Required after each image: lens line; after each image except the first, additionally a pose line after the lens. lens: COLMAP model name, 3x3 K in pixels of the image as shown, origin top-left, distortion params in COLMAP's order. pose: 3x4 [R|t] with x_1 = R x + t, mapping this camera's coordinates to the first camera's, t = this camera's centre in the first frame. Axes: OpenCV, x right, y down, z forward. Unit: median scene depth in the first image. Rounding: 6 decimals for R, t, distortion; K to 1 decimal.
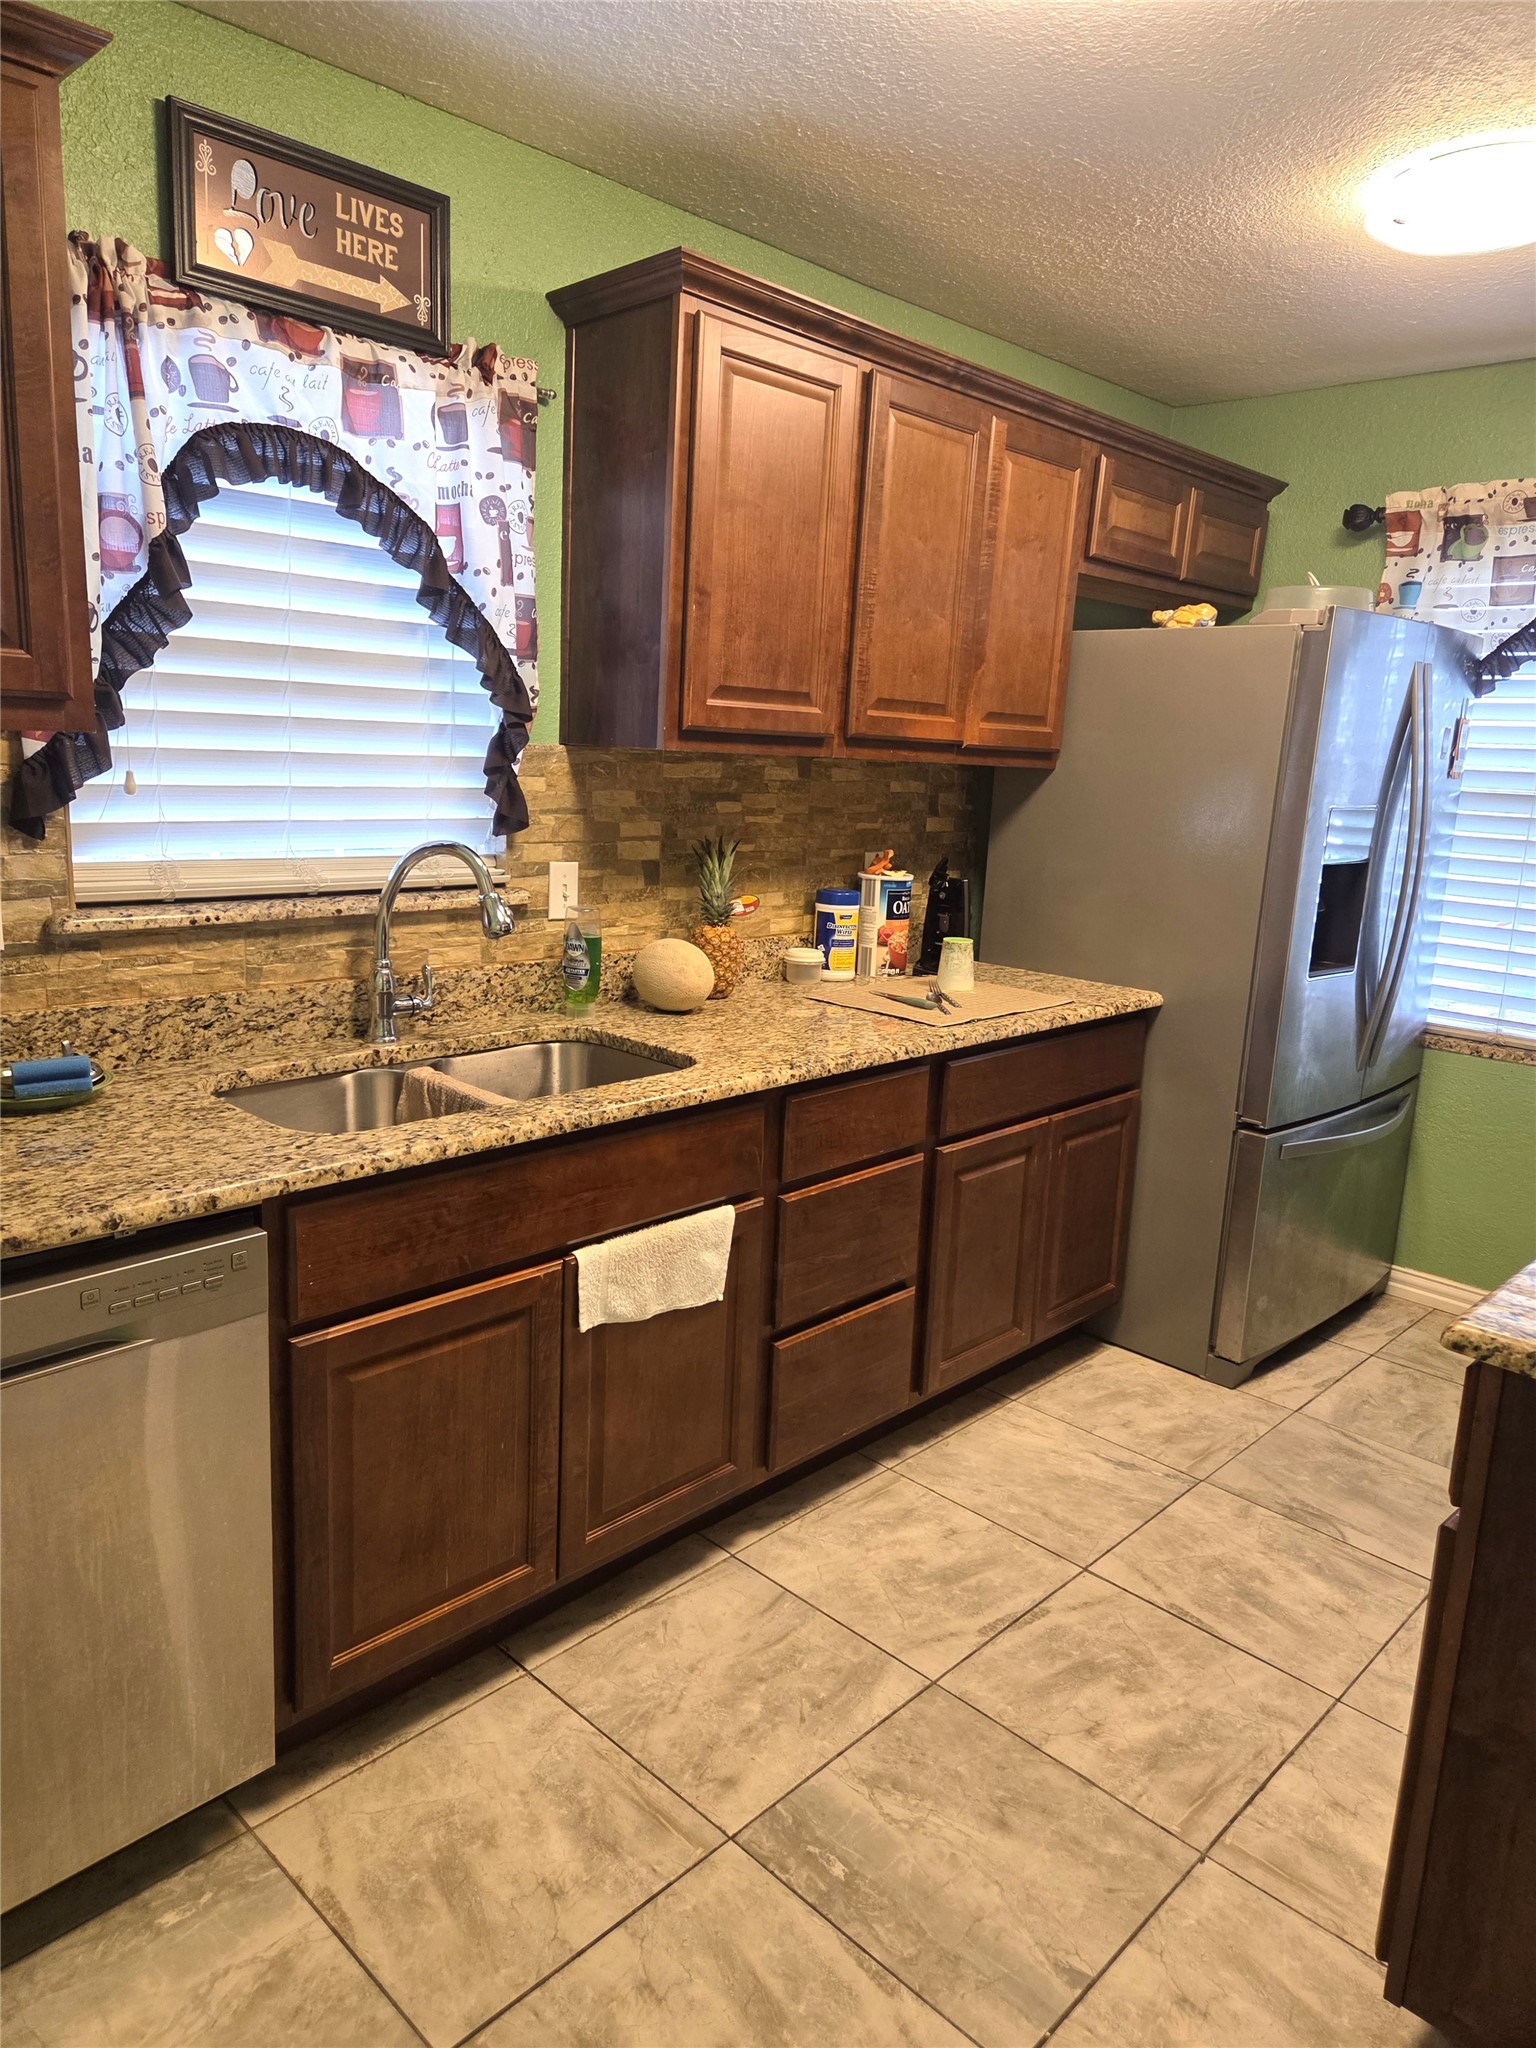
lens RADIAL K [[1385.0, 0, 733.0], [0, 1385.0, 1012.5], [0, 0, 1]] dist [0.075340, -0.064218]
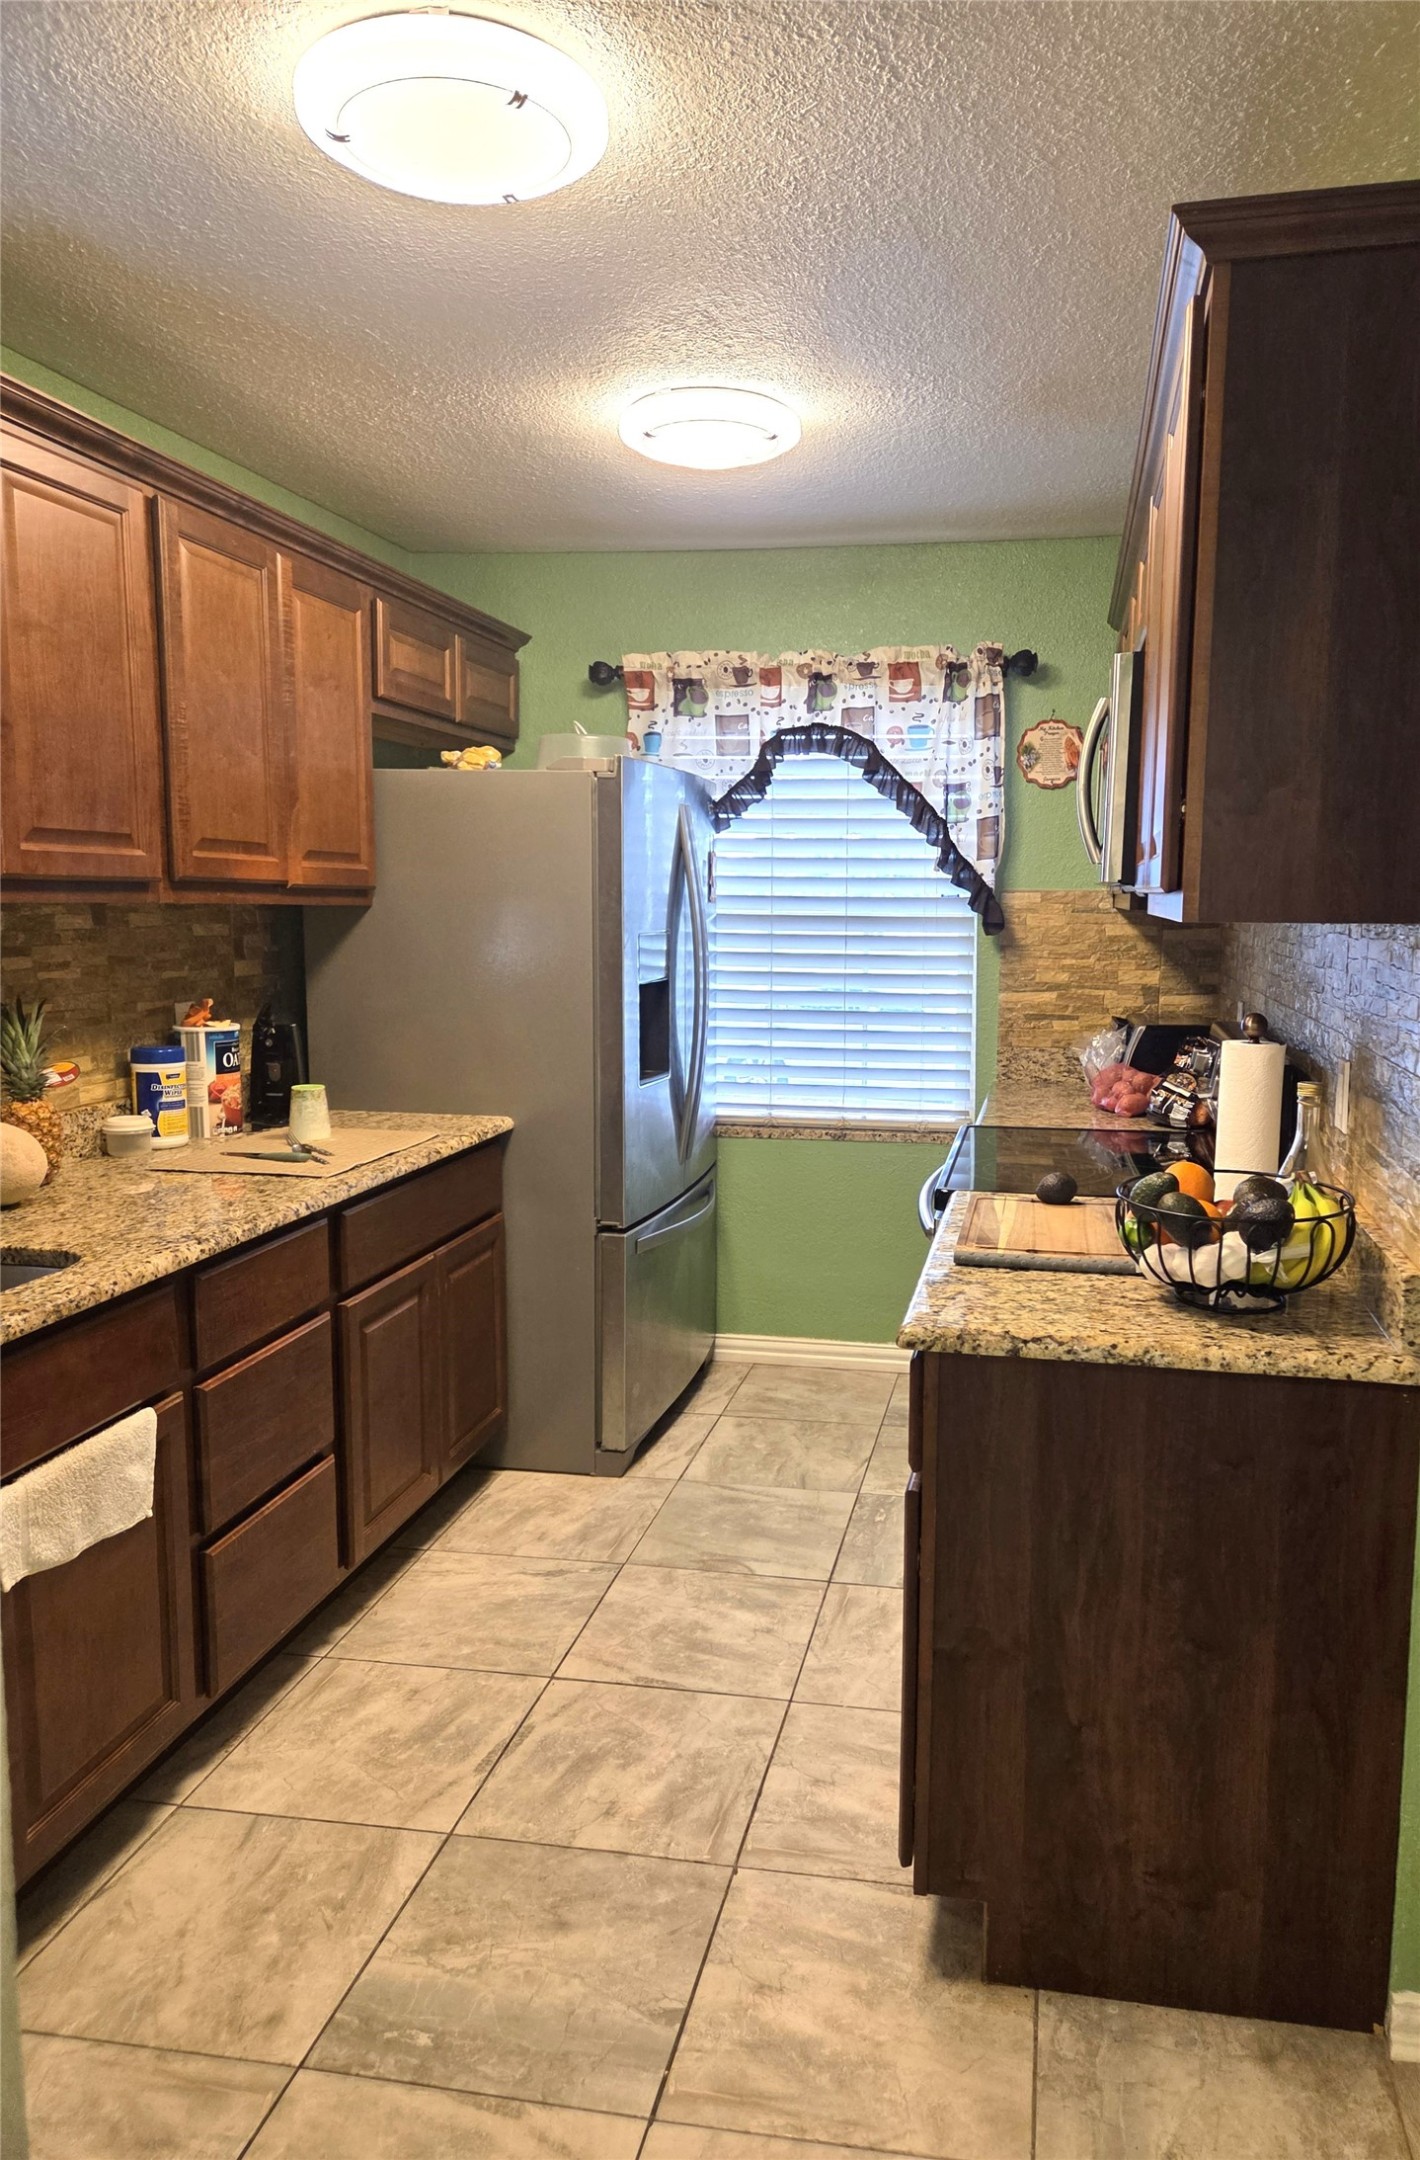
lens RADIAL K [[1472.6, 0, 844.7], [0, 1472.6, 1072.4], [0, 0, 1]] dist [0.059926, -0.051426]
pose [[0.806316, -0.107061, 0.581716, -0.146007], [0.137607, 0.990451, -0.008452, -0.003350], [-0.575256, 0.086863, 0.813348, -0.043257]]
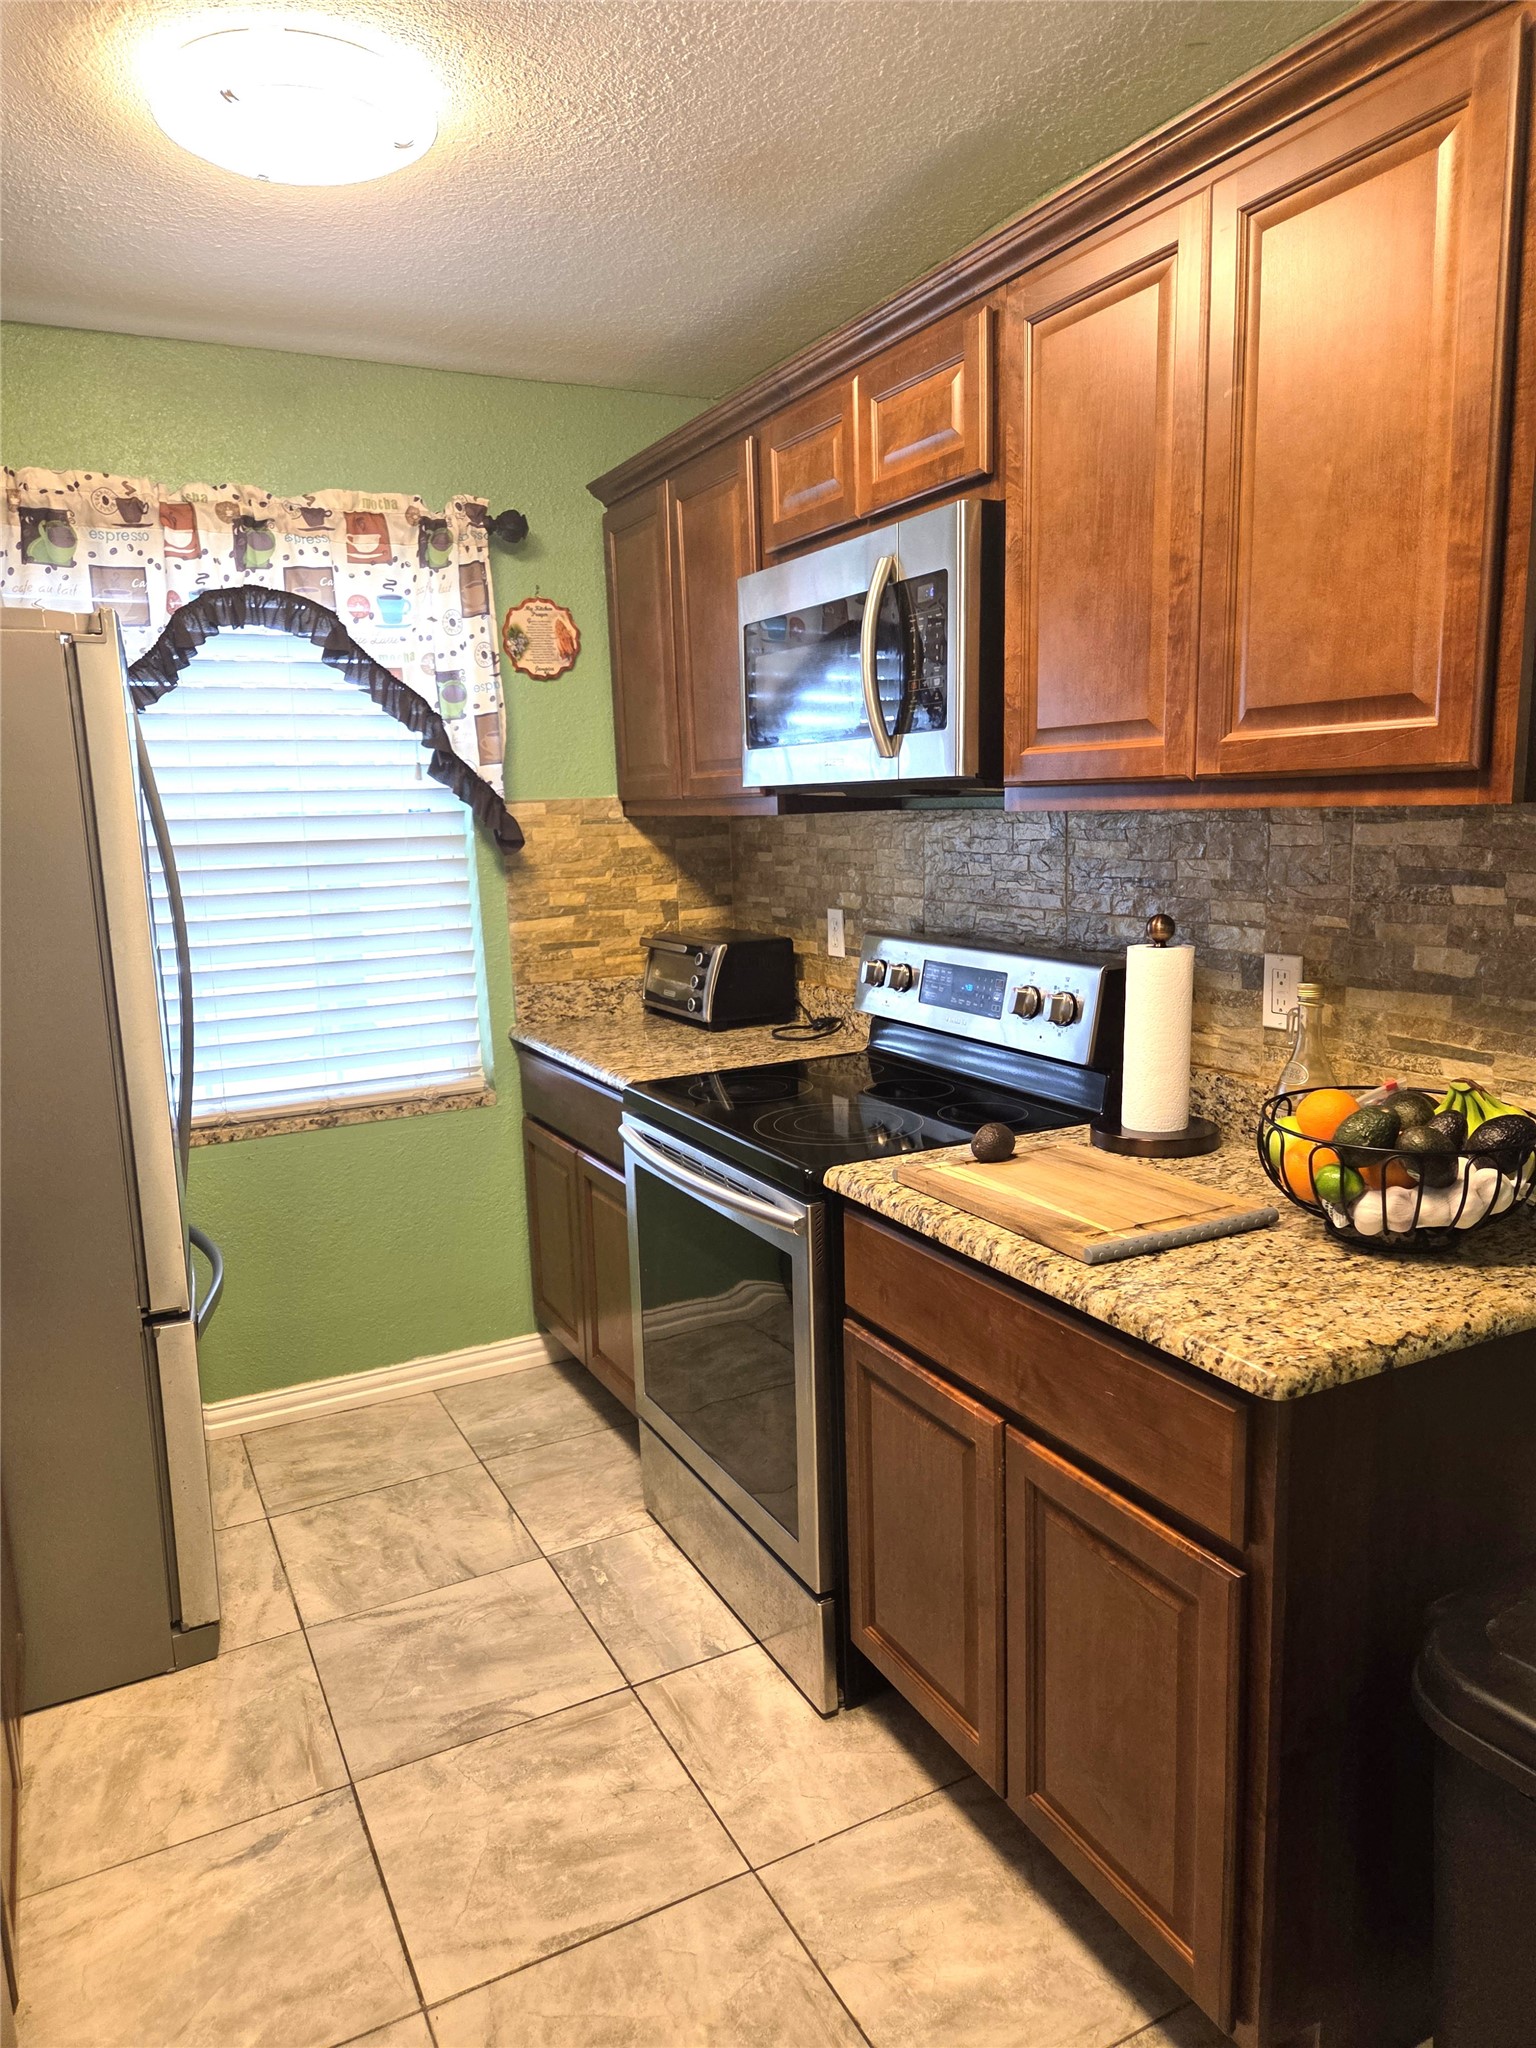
lens RADIAL K [[1385.0, 0, 773.5], [0, 1385.0, 1034.9], [0, 0, 1]] dist [0.075340, -0.064218]
pose [[0.288217, -0.214727, 0.933179, -0.213817], [0.225595, 0.962329, 0.151758, -0.110878], [-0.930611, 0.166782, 0.325801, 0.484729]]
